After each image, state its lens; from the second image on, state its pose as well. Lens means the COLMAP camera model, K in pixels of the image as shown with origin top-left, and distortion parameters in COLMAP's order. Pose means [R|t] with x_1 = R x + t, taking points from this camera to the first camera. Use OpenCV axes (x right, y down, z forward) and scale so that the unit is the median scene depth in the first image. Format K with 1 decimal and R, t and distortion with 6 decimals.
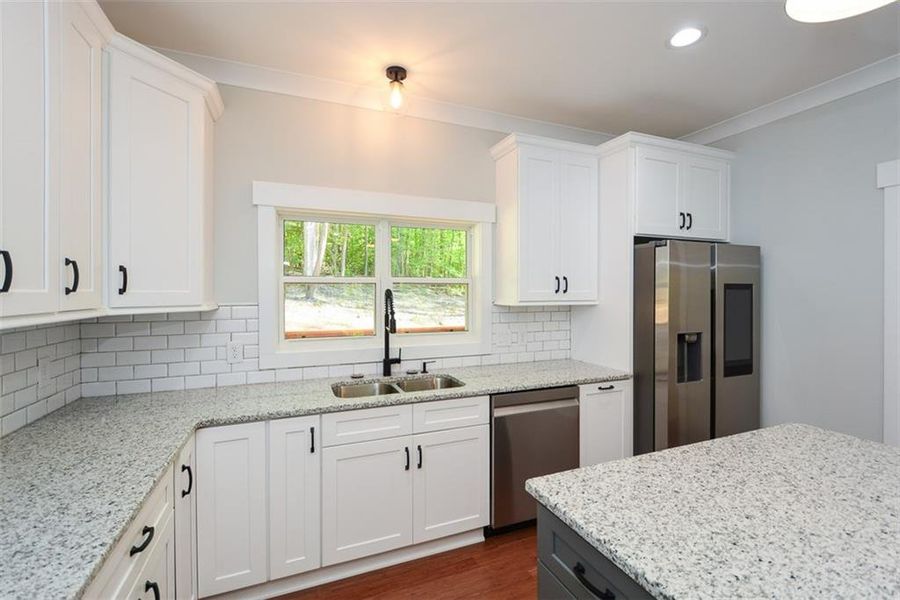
lens RADIAL K [[398.6, 0, 451.9], [0, 398.6, 295.9], [0, 0, 1]] dist [-0.000501, -0.001067]
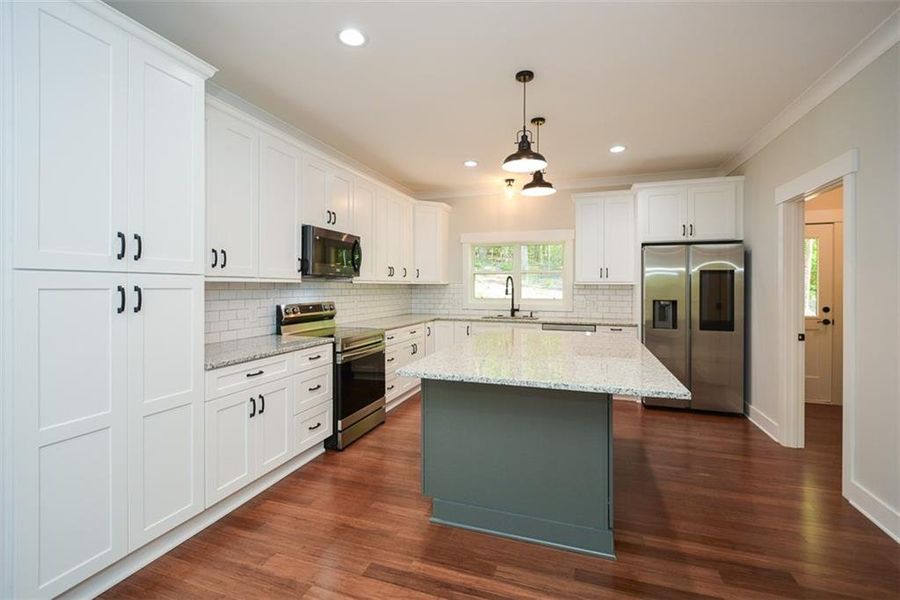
lens RADIAL K [[398.6, 0, 459.6], [0, 398.6, 286.4], [0, 0, 1]] dist [-0.000501, -0.001067]
pose [[0.768072, 0.002932, -0.640356, 1.316208], [-0.009828, 0.999926, -0.007209, 0.073022], [0.640288, 0.011830, 0.768044, -1.114055]]
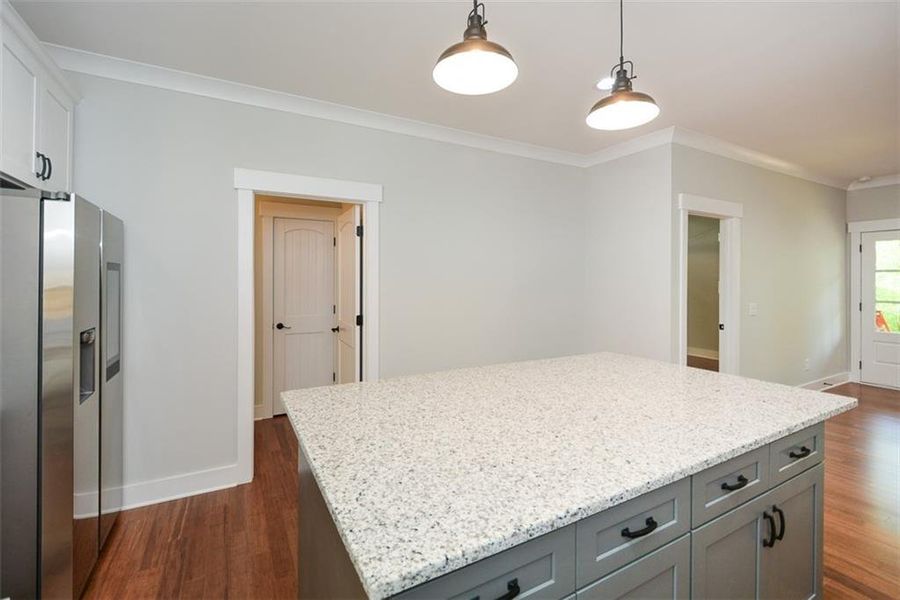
lens RADIAL K [[398.6, 0, 459.3], [0, 398.6, 278.7], [0, 0, 1]] dist [-0.000501, -0.001067]
pose [[-0.114550, 0.001833, 0.993416, -0.239402], [0.009913, 0.999951, -0.000702, 0.011063], [-0.993368, 0.009768, -0.114563, 0.554847]]
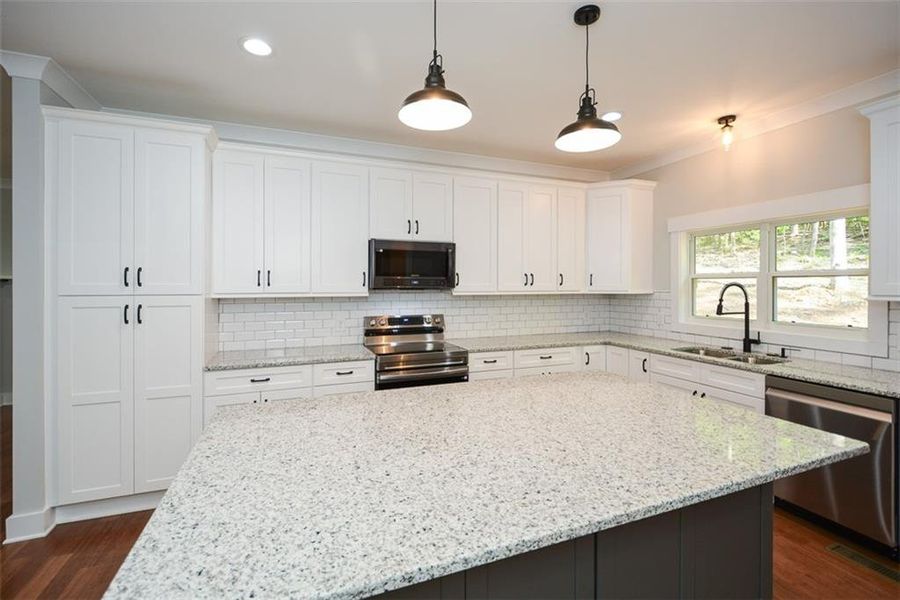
lens RADIAL K [[398.6, 0, 458.4], [0, 398.6, 283.0], [0, 0, 1]] dist [-0.000501, -0.001067]
pose [[-0.009219, -0.004575, -0.999947, 1.430998], [-0.009683, 0.999943, -0.004486, -0.000288], [0.999911, 0.009641, -0.009263, 0.146447]]
